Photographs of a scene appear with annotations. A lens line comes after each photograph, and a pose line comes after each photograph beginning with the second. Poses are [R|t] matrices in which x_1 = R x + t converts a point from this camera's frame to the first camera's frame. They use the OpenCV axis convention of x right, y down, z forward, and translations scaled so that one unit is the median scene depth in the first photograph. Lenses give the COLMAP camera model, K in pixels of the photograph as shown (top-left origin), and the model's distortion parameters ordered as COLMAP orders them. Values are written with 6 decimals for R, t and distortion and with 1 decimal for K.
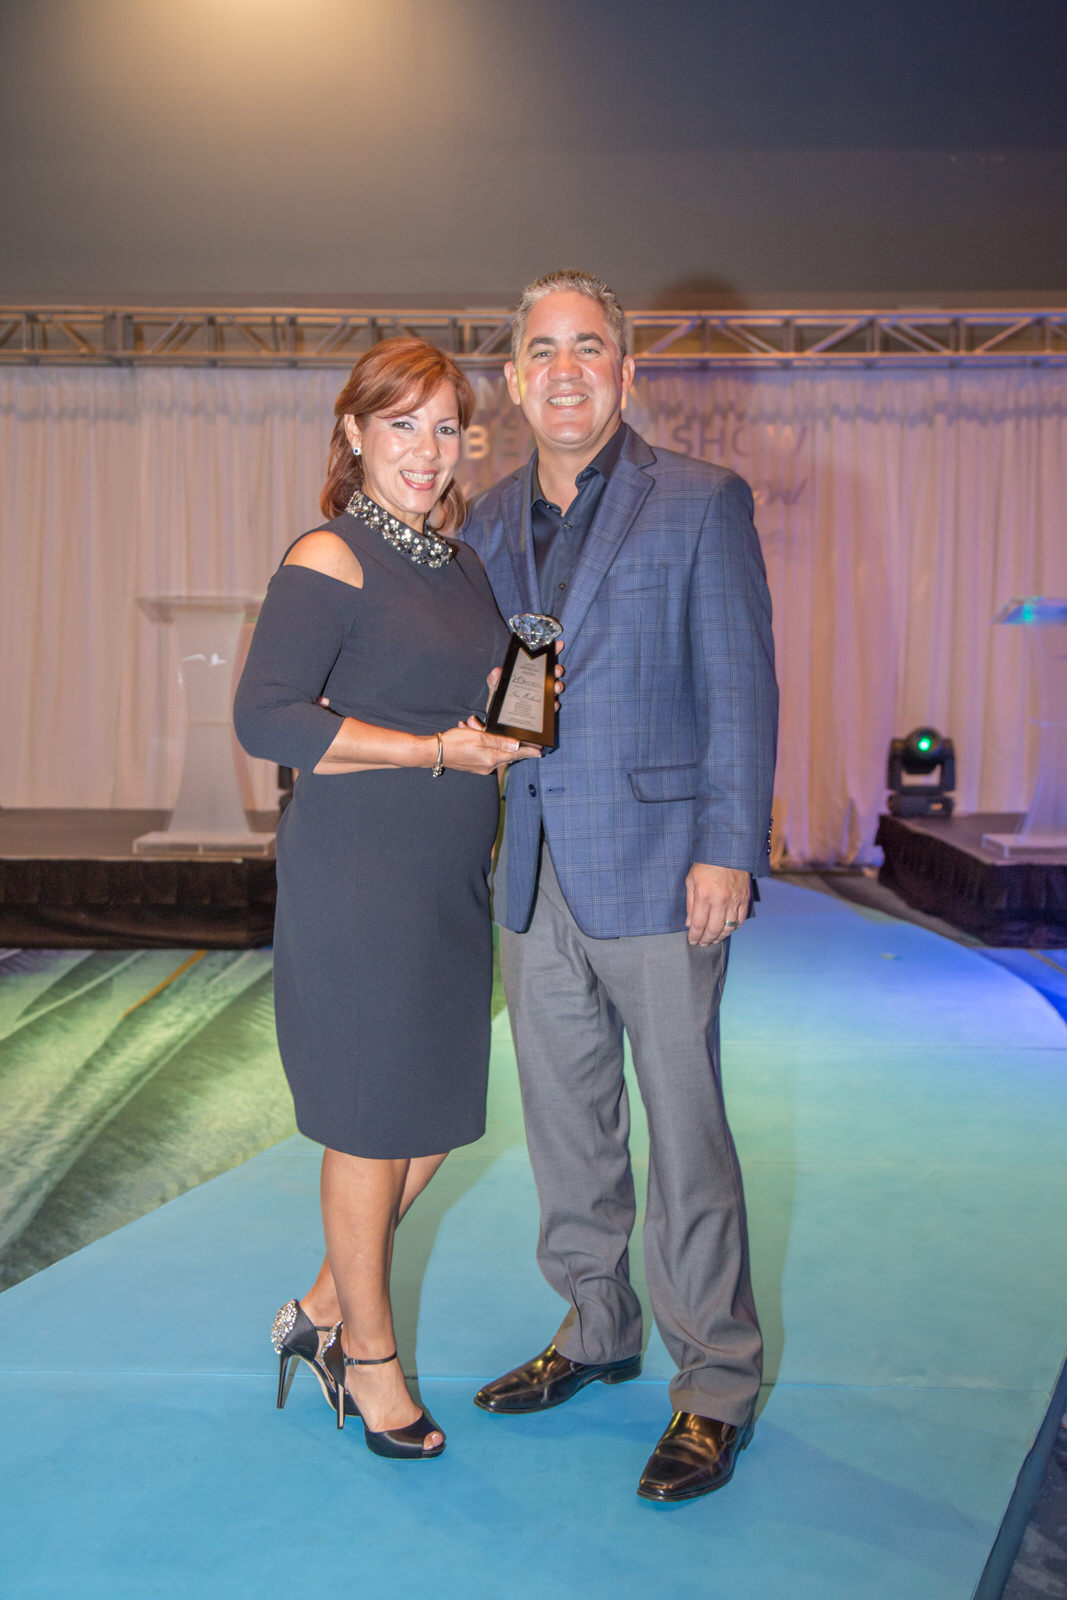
lens RADIAL K [[1645.9, 0, 536.3], [0, 1645.9, 766.6], [0, 0, 1]] dist [0.038223, 0.004081]
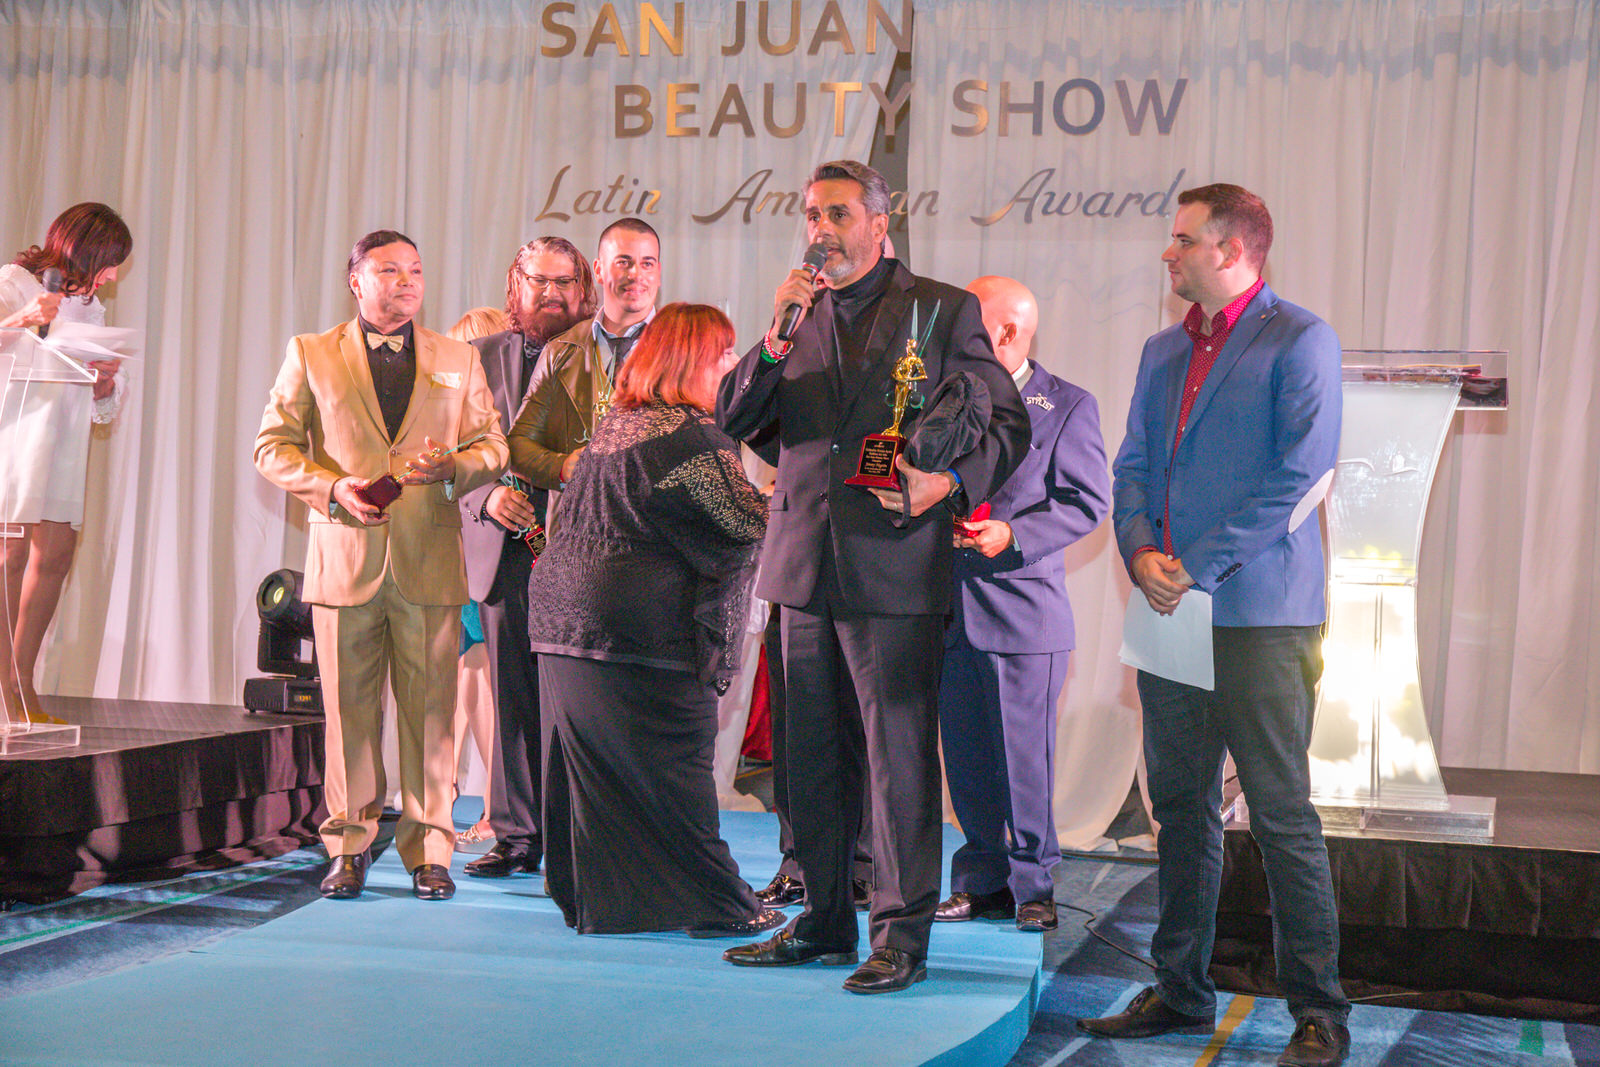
lens RADIAL K [[2992.8, 0, 819.1], [0, 2992.8, 500.1], [0, 0, 1]] dist [0.274163, 0.121167]
pose [[0.968995, 0.026024, -0.245707, 0.668038], [-0.043553, 0.996857, -0.066176, 0.031963], [0.243212, 0.074825, 0.967083, -0.078908]]
